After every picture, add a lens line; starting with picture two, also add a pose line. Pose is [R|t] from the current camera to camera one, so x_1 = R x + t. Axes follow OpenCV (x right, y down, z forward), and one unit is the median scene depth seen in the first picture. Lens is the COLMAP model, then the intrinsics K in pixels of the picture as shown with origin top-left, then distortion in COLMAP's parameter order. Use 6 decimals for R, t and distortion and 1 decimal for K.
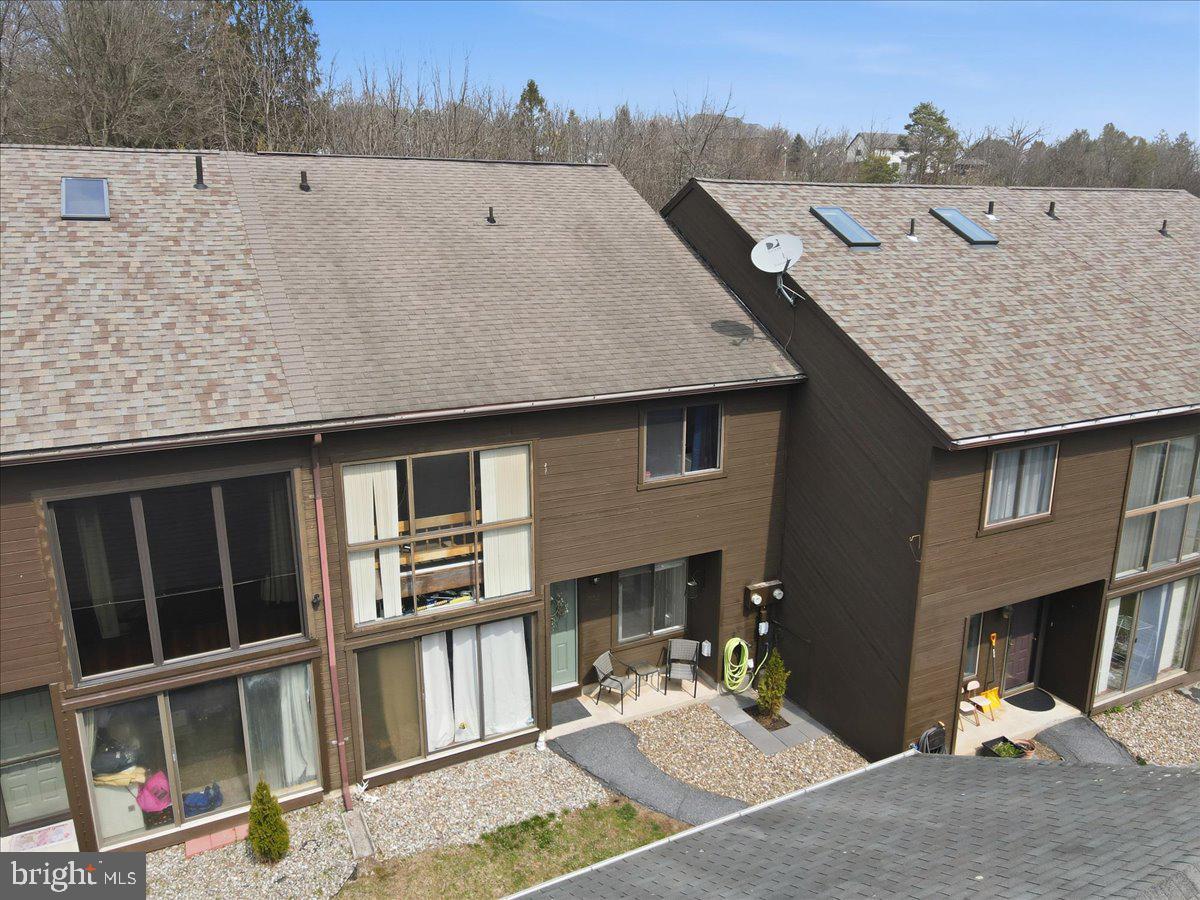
lens RADIAL K [[890.0, 0, 600.7], [0, 890.0, 455.9], [0, 0, 1]] dist [-0.004045, 0.003208]
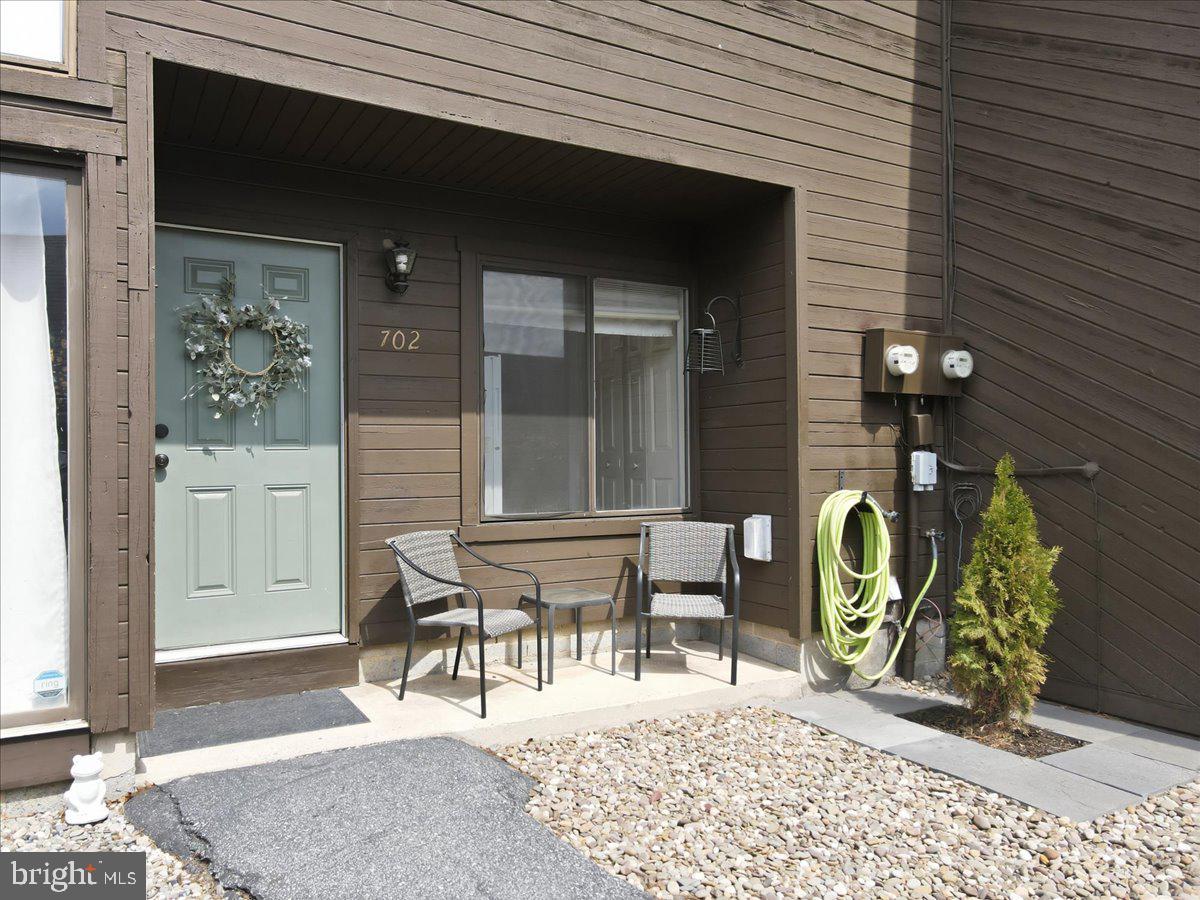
lens RADIAL K [[890.0, 0, 591.5], [0, 890.0, 445.4], [0, 0, 1]] dist [-0.004045, 0.003208]
pose [[0.999322, -0.013286, 0.034349, 0.047790], [0.022038, 0.962977, -0.268682, 0.274827], [-0.029507, 0.269257, 0.962616, 0.688811]]
